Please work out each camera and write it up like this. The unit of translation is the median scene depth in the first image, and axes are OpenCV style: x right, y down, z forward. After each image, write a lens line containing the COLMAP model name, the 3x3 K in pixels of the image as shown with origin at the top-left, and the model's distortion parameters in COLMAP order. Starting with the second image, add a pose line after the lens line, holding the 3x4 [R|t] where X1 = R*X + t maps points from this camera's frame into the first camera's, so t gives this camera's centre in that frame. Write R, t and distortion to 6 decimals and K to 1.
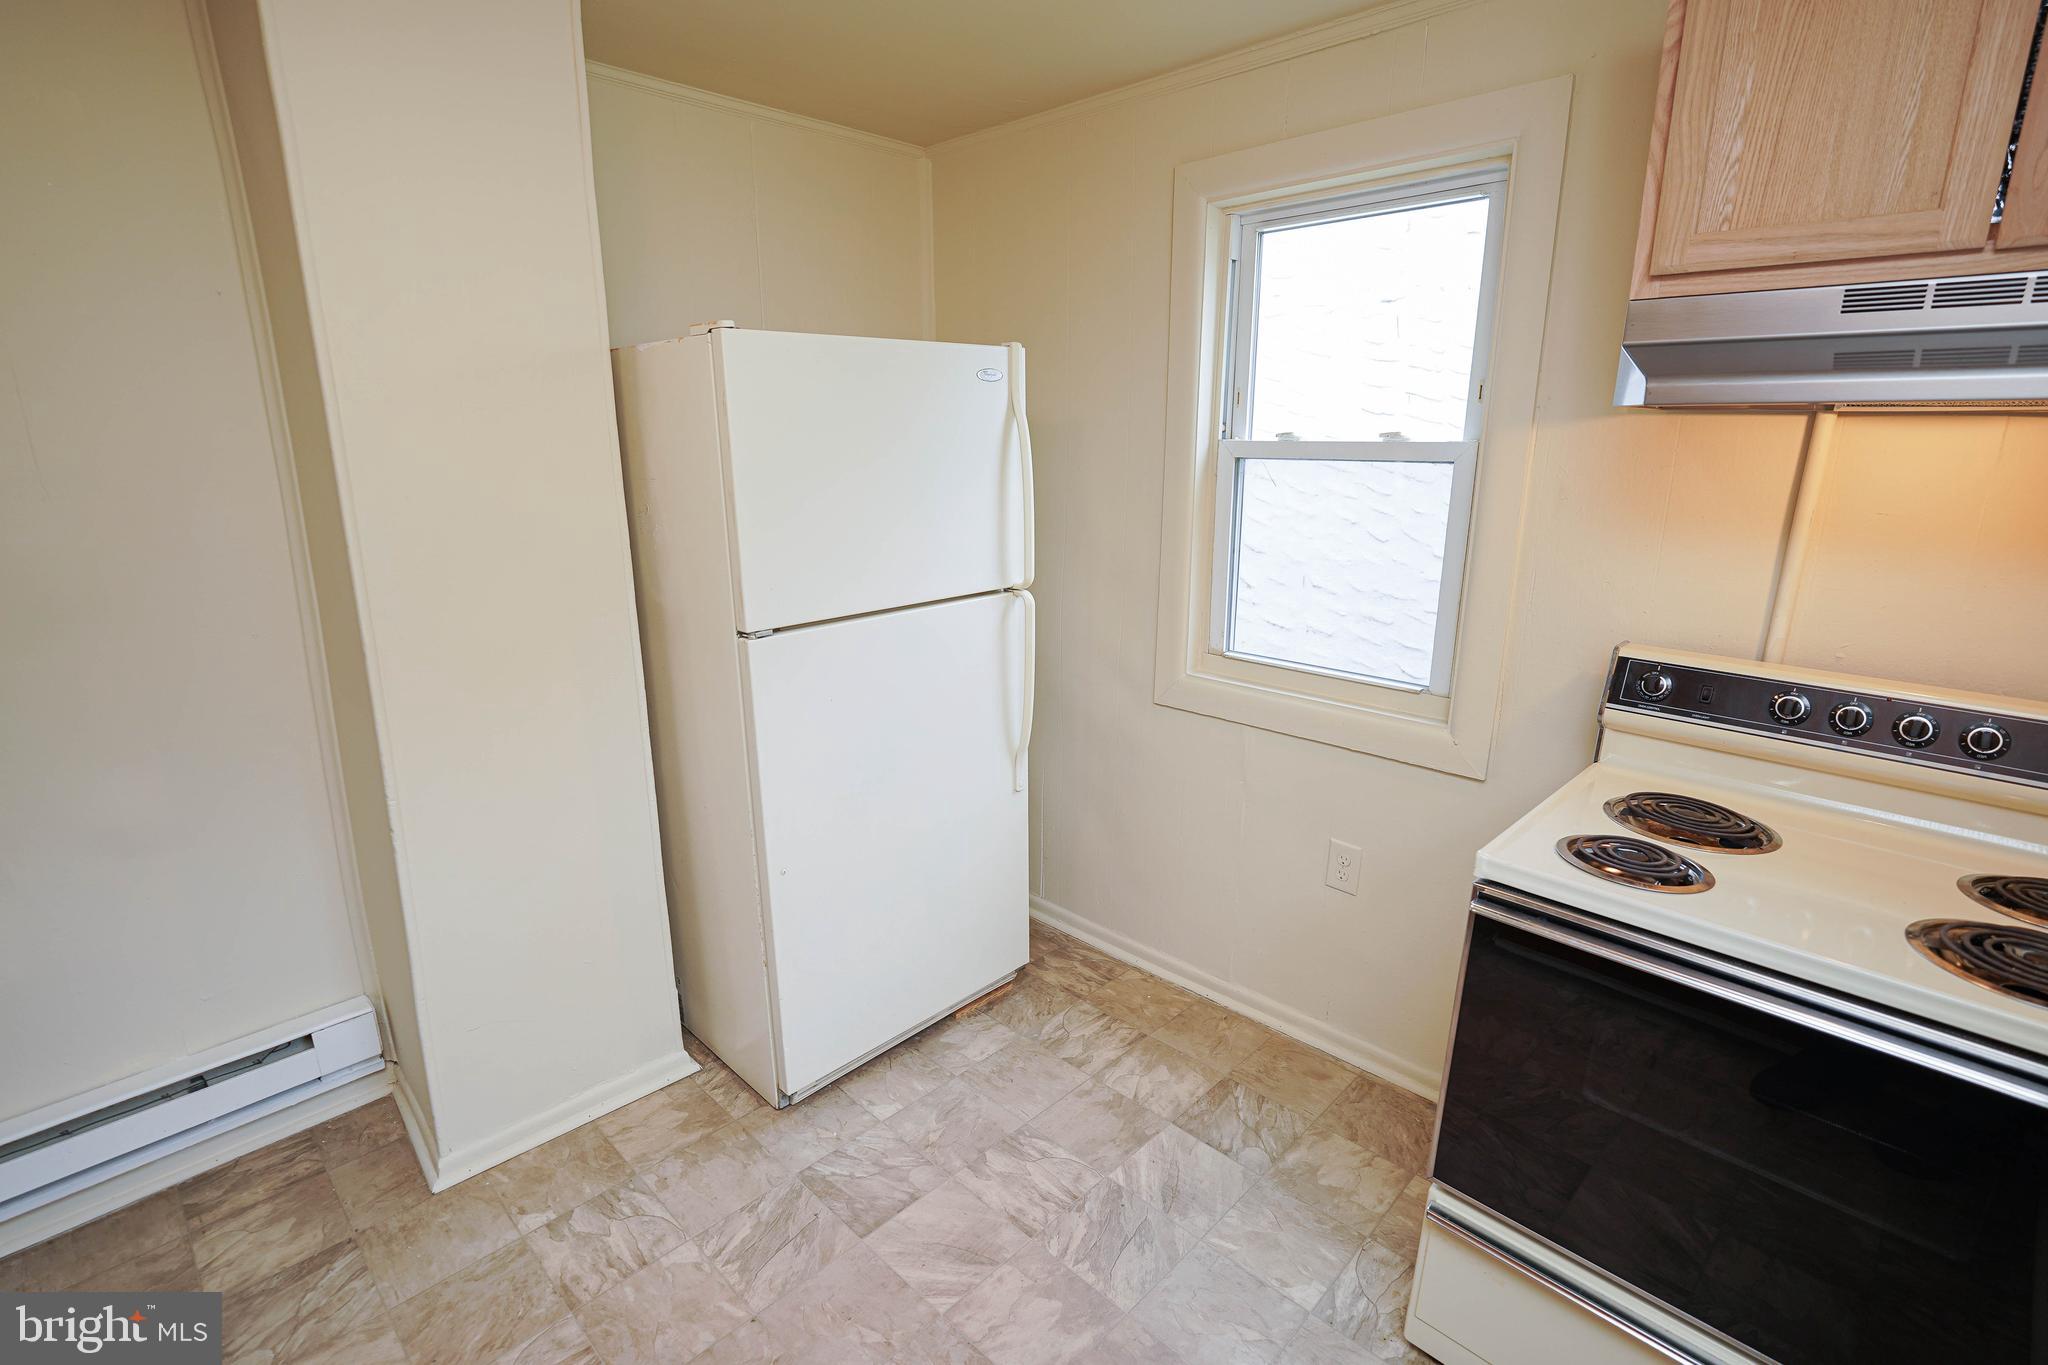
lens RADIAL K [[950.2, 0, 997.2], [0, 950.2, 684.4], [0, 0, 1]] dist [-0.023195, 0.000842]
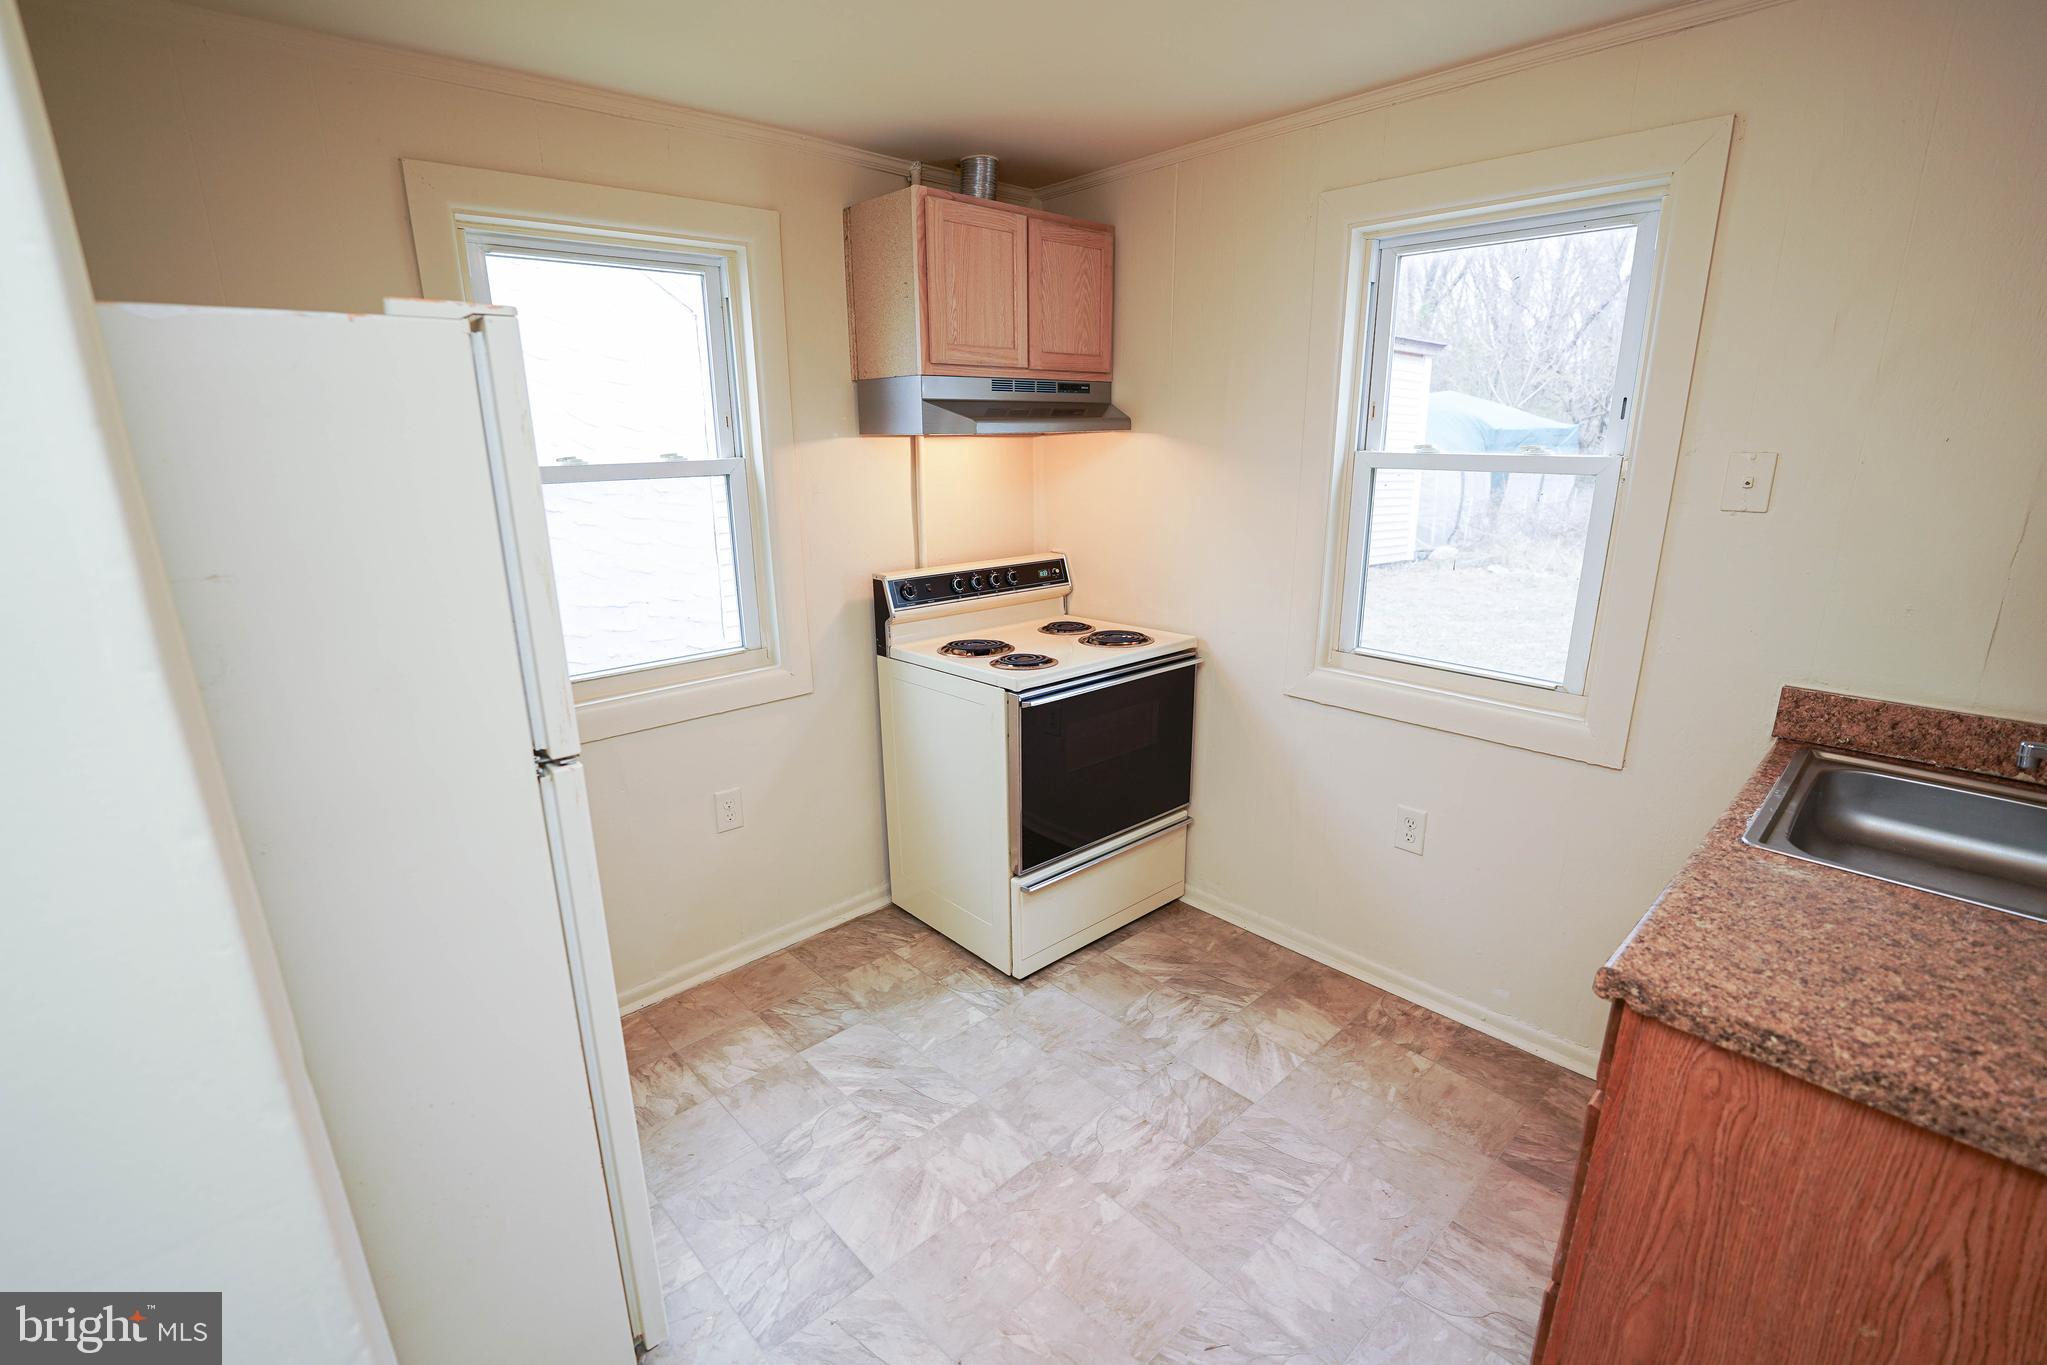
lens RADIAL K [[910.8, 0, 1023.5], [0, 910.8, 682.5], [0, 0, 1]] dist [-0.020894, -0.000073]
pose [[0.036872, -0.260007, 0.964903, -0.808139], [0.271752, 0.931781, 0.240697, -0.157791], [-0.961661, 0.253339, 0.105014, 0.543539]]
